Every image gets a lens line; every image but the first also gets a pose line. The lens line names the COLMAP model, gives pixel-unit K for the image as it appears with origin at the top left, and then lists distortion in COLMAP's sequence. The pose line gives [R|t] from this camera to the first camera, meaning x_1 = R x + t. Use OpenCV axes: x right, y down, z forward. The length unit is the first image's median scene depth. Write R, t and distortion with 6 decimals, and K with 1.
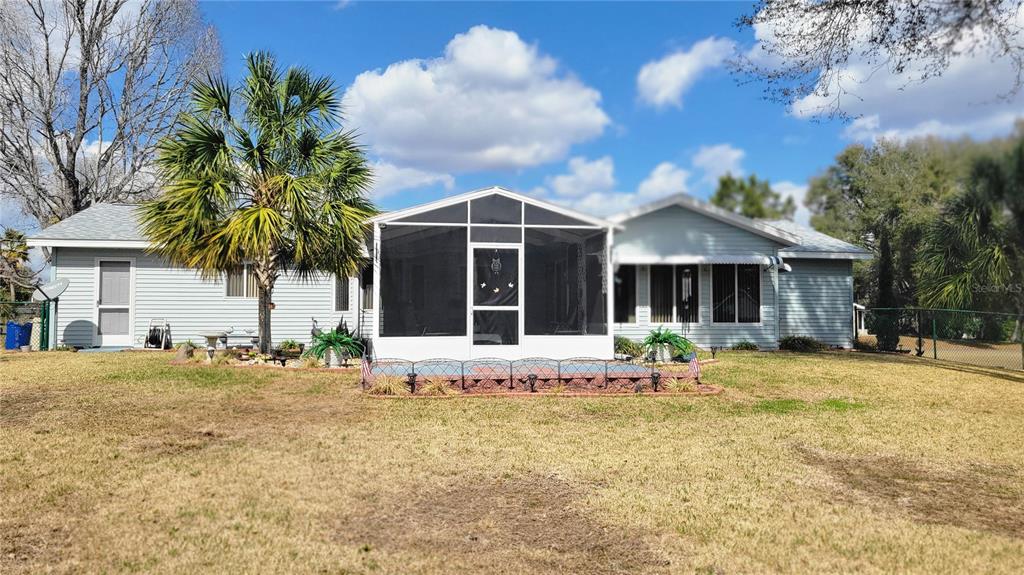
lens RADIAL K [[769.6, 0, 512.0], [0, 769.6, 287.5], [0, 0, 1]] dist [0.005770, 0.002113]
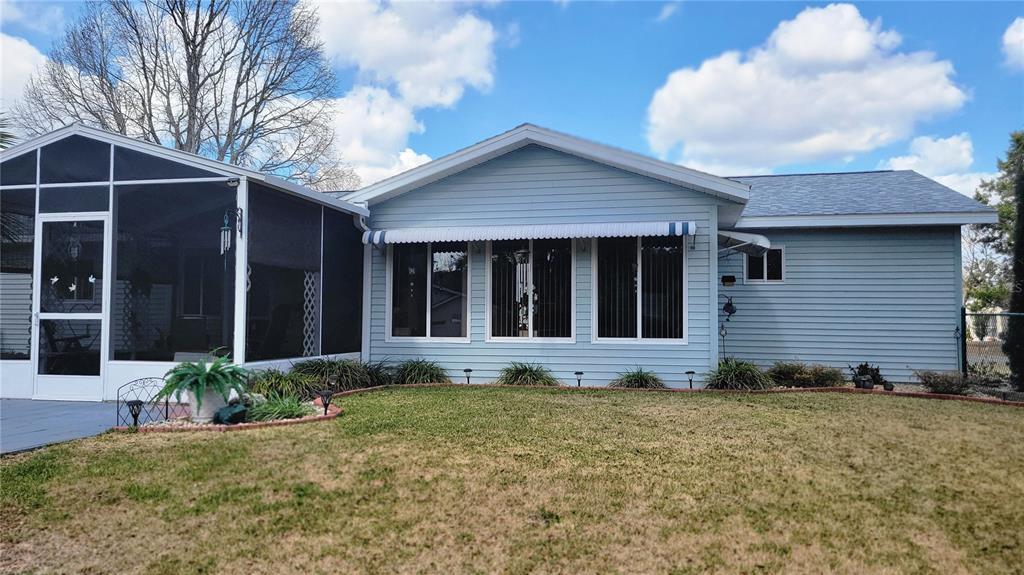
lens RADIAL K [[769.6, 0, 512.0], [0, 769.6, 287.5], [0, 0, 1]] dist [0.005770, 0.002113]
pose [[0.927377, -0.012662, -0.373914, 0.543828], [0.014248, 0.999897, 0.001479, 0.007377], [0.373857, -0.006699, 0.927462, 0.547923]]
